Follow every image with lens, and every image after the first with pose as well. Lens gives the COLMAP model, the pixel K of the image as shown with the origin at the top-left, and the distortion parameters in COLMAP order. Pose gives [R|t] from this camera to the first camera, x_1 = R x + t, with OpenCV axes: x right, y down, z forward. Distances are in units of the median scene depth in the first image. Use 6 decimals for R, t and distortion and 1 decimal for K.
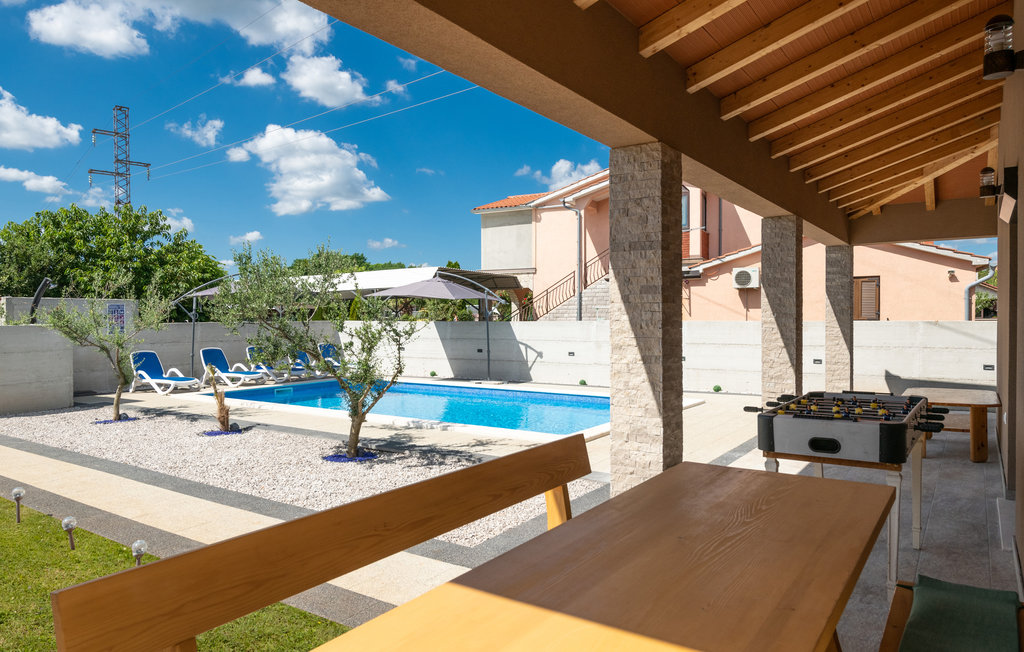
lens RADIAL K [[754.3, 0, 512.0], [0, 754.3, 326.0], [0, 0, 1]] dist [0.048996, -0.036134]
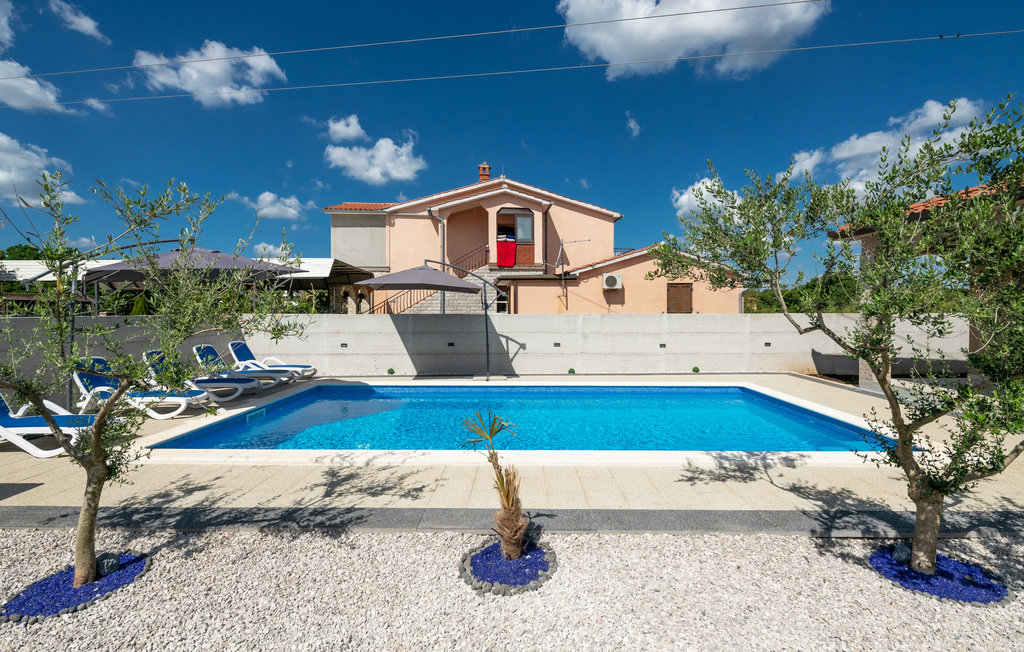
lens RADIAL K [[472.4, 0, 548.4], [0, 472.4, 316.6], [0, 0, 1]] dist [-0.002999, -0.001508]
pose [[0.804091, -0.004485, 0.594490, -0.197949], [0.004189, 0.999989, 0.001879, -0.002431], [-0.594492, 0.000980, 0.804101, 0.285736]]
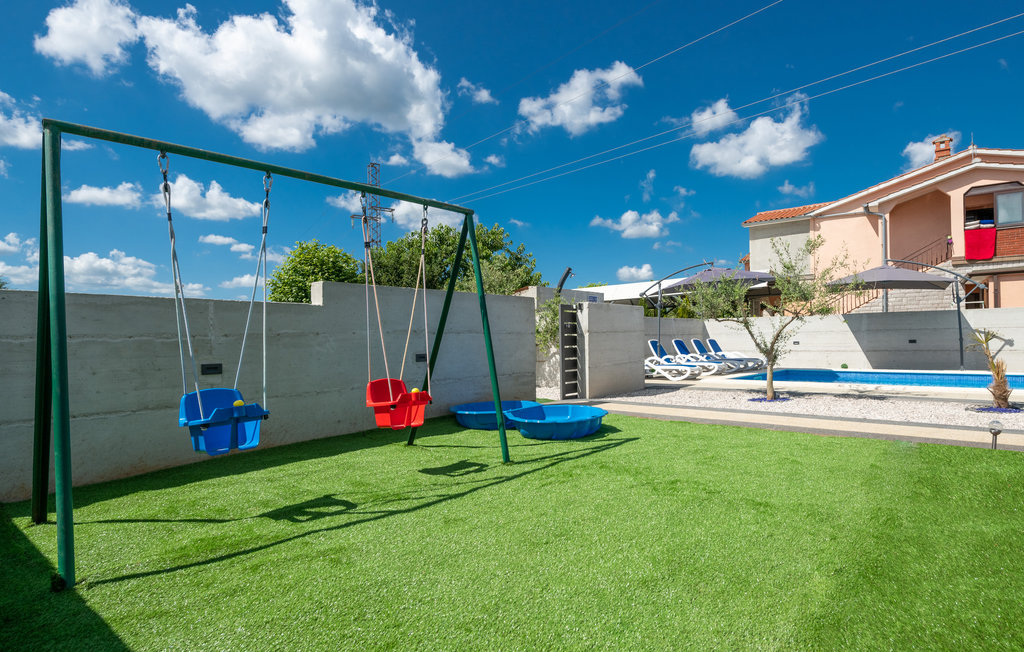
lens RADIAL K [[588.1, 0, 460.2], [0, 588.1, 349.2], [0, 0, 1]] dist [-0.002954, -0.000360]
pose [[0.986192, -0.009825, -0.165315, -0.322464], [0.009610, 0.999952, -0.002103, 0.025419], [0.165328, 0.000485, 0.986239, 0.102070]]
